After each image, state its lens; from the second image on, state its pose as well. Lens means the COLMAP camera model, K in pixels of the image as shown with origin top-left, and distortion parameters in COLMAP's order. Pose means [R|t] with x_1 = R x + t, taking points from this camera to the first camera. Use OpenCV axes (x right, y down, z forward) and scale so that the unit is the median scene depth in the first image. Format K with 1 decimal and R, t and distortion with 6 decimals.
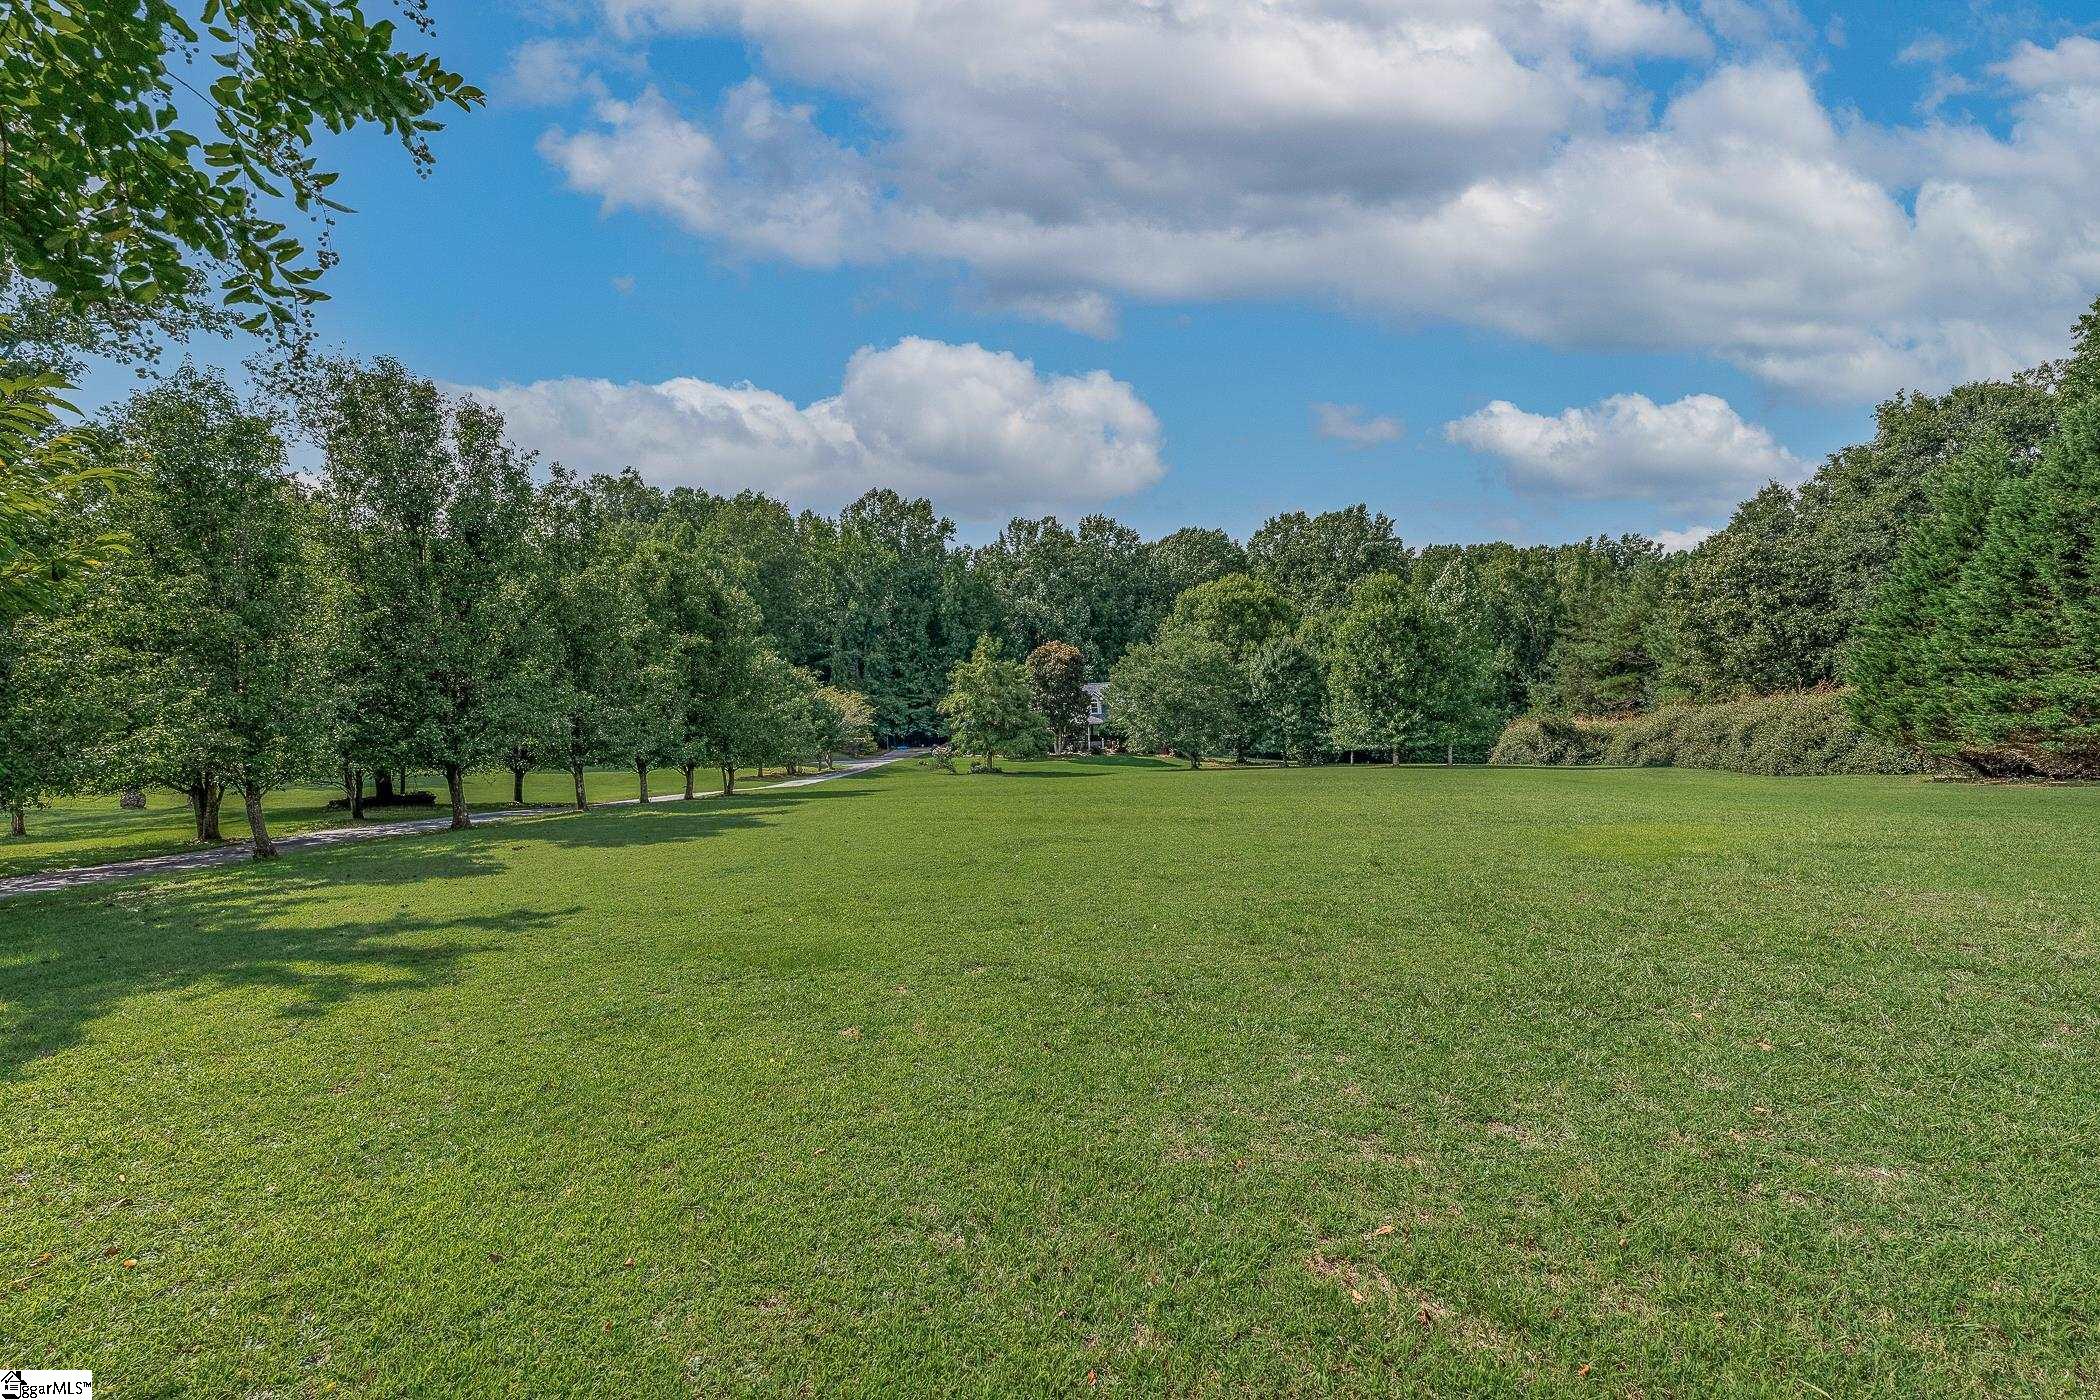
lens RADIAL K [[913.6, 0, 1049.8], [0, 913.6, 702.8], [0, 0, 1]] dist [0.002170, 0.000184]
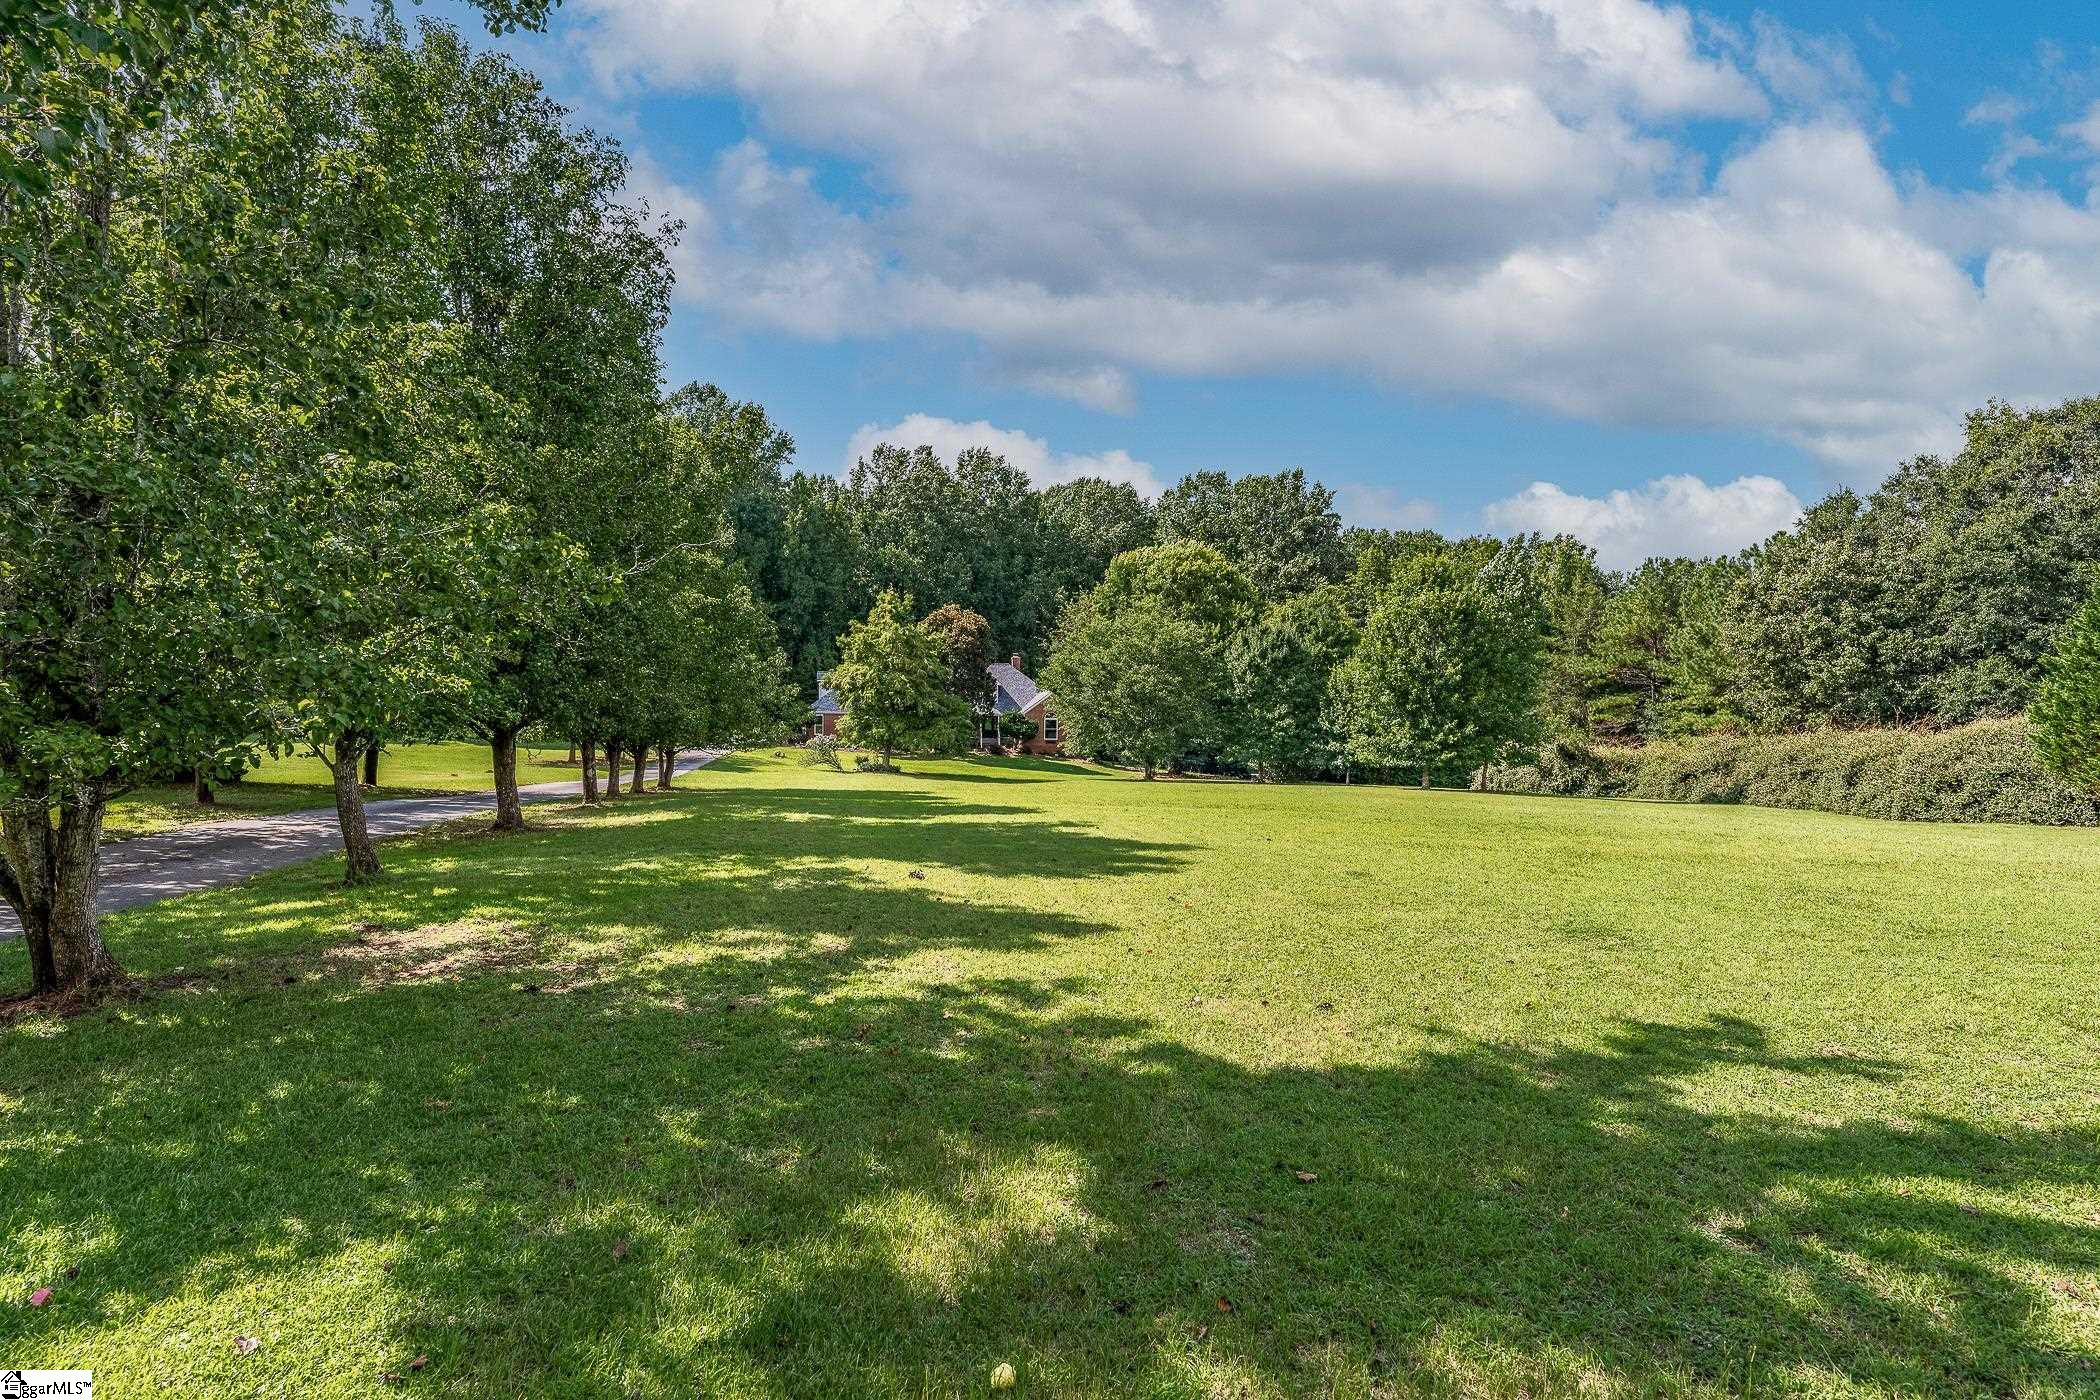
lens RADIAL K [[1135.9, 0, 1050.2], [0, 1135.9, 699.1], [0, 0, 1]] dist [0.003909, -0.000228]
pose [[0.978289, 0.060907, 0.198092, -0.123246], [-0.062042, 0.998073, -0.000477, 0.008276], [-0.197740, -0.011824, 0.980183, 0.053495]]
